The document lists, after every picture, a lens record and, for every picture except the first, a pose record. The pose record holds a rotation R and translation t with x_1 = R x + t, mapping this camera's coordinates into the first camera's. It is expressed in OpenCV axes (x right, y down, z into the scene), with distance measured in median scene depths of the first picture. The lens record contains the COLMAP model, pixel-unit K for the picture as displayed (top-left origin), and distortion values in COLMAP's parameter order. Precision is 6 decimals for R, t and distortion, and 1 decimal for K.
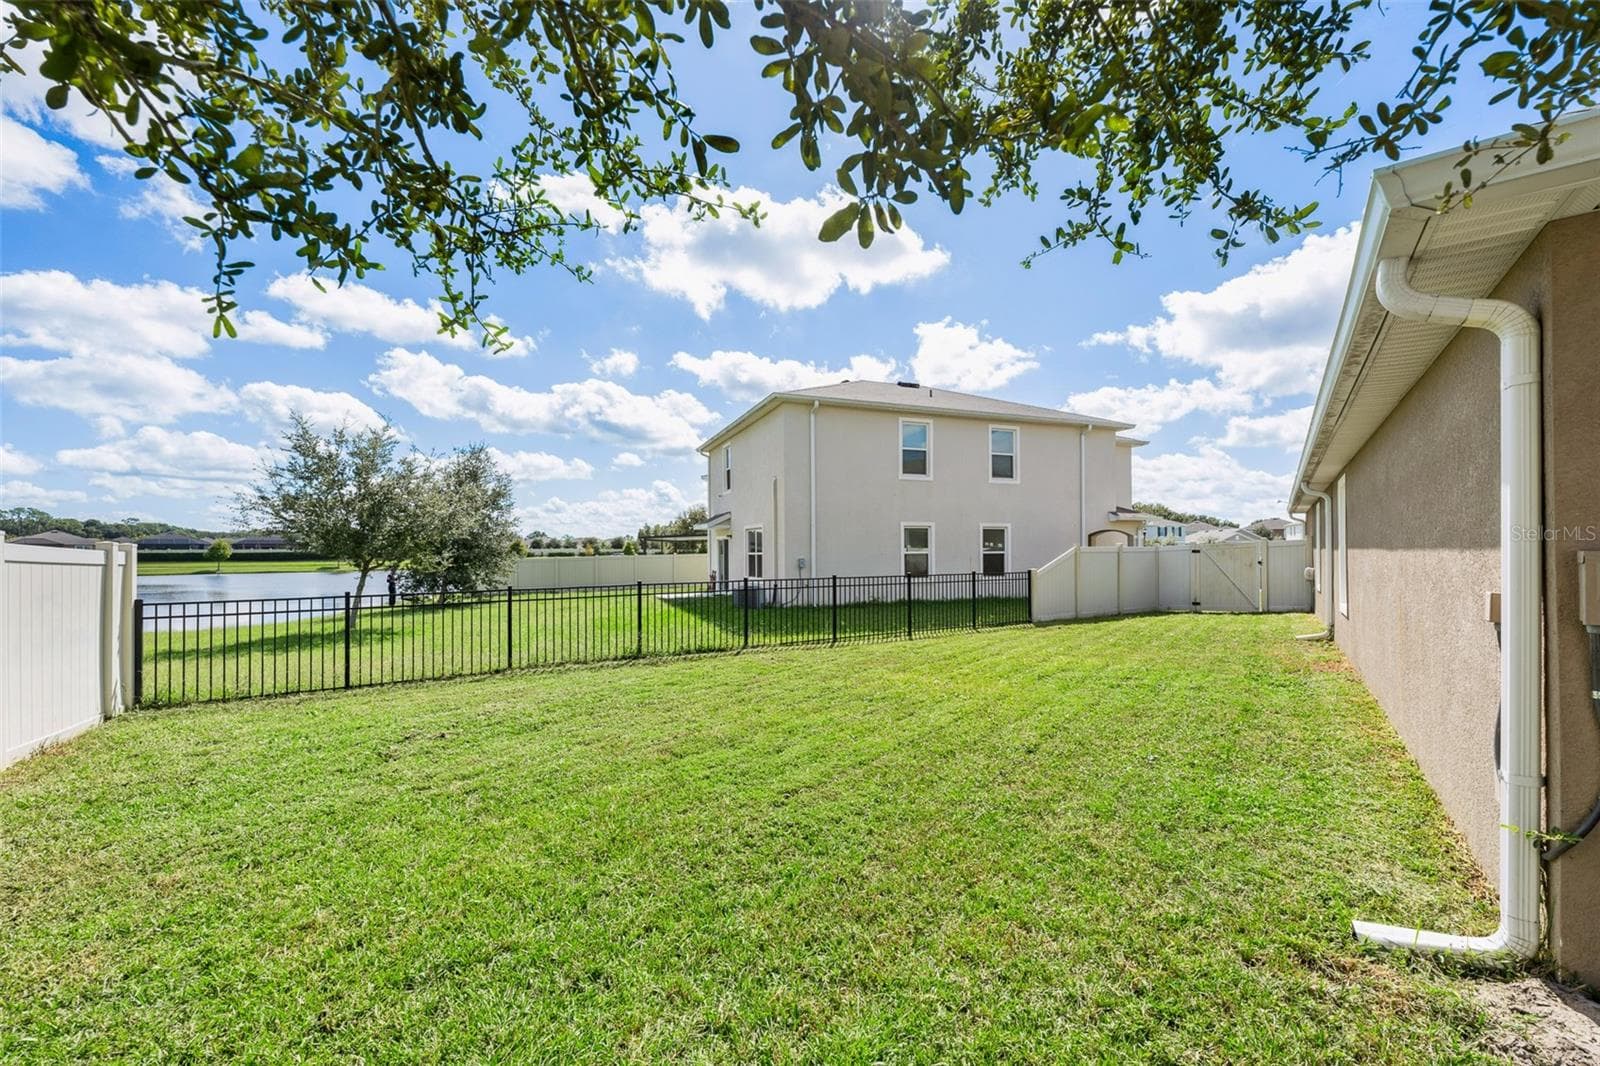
lens RADIAL K [[662.8, 0, 800.1], [0, 662.8, 549.6], [0, 0, 1]] dist [0.000425, 0.000108]
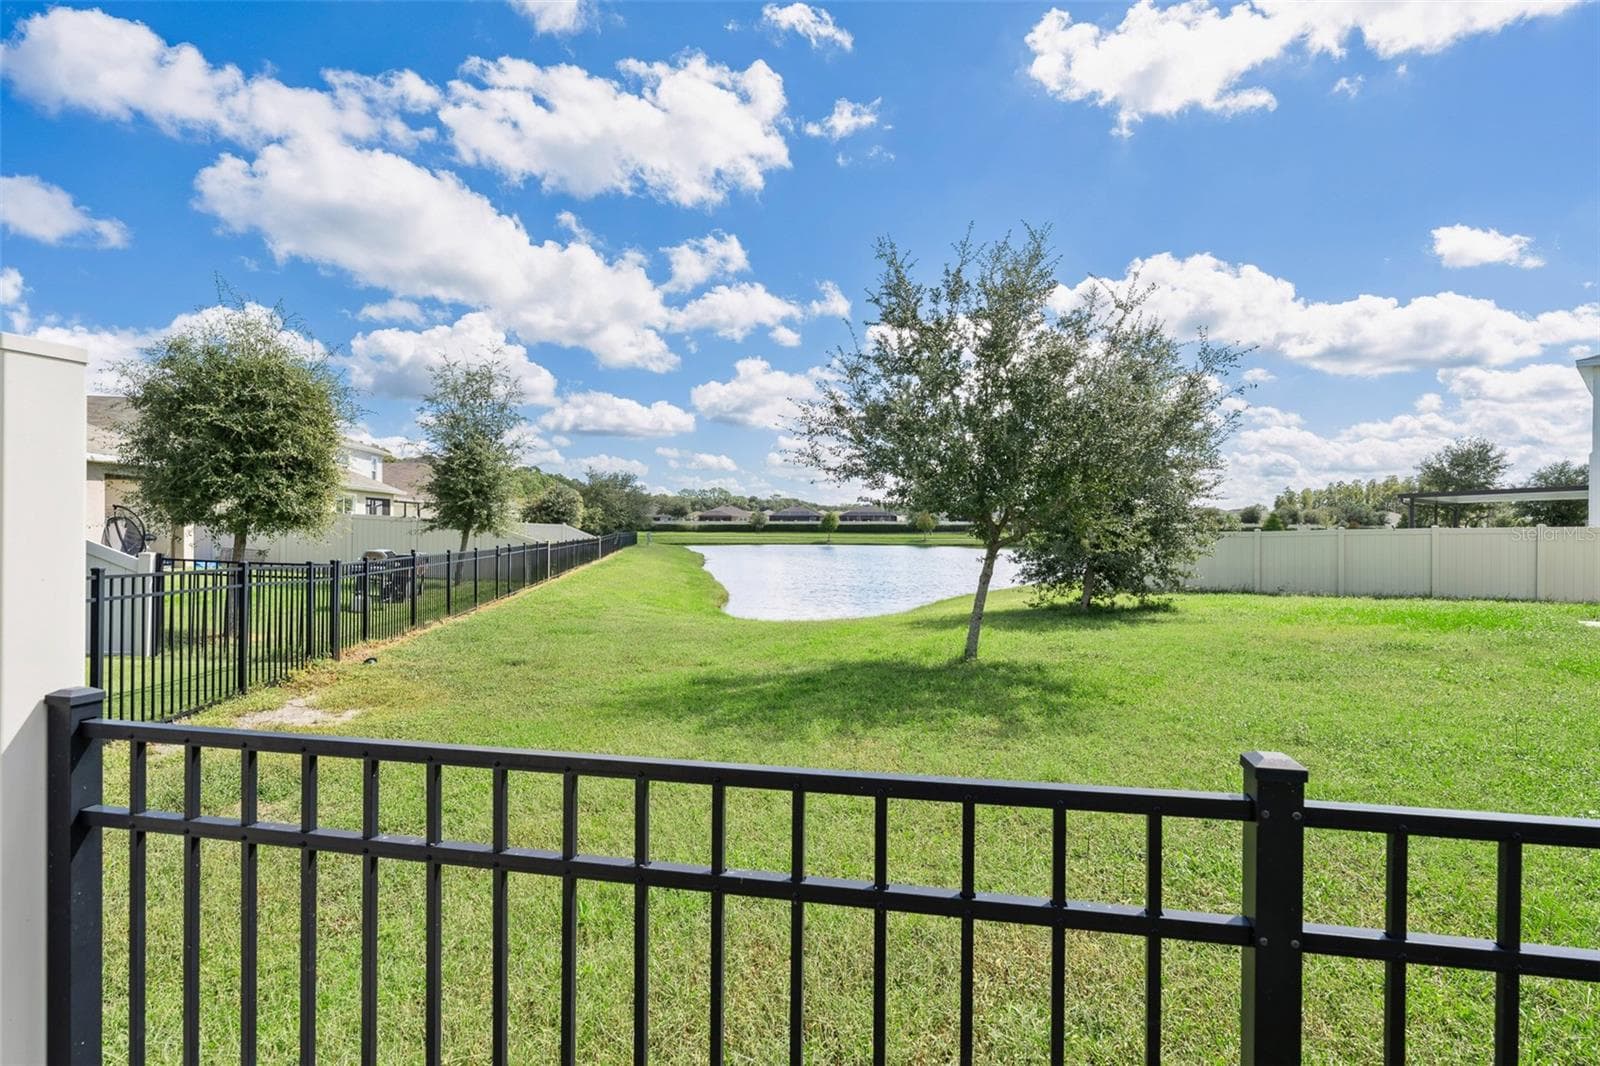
lens RADIAL K [[635.5, 0, 807.2], [0, 635.5, 528.7], [0, 0, 1]] dist [-0.000398, -0.000116]
pose [[0.711627, 0.007883, -0.702513, -0.310675], [-0.007355, 0.999966, 0.003770, 0.013525], [0.702519, 0.002484, 0.711661, 0.413206]]
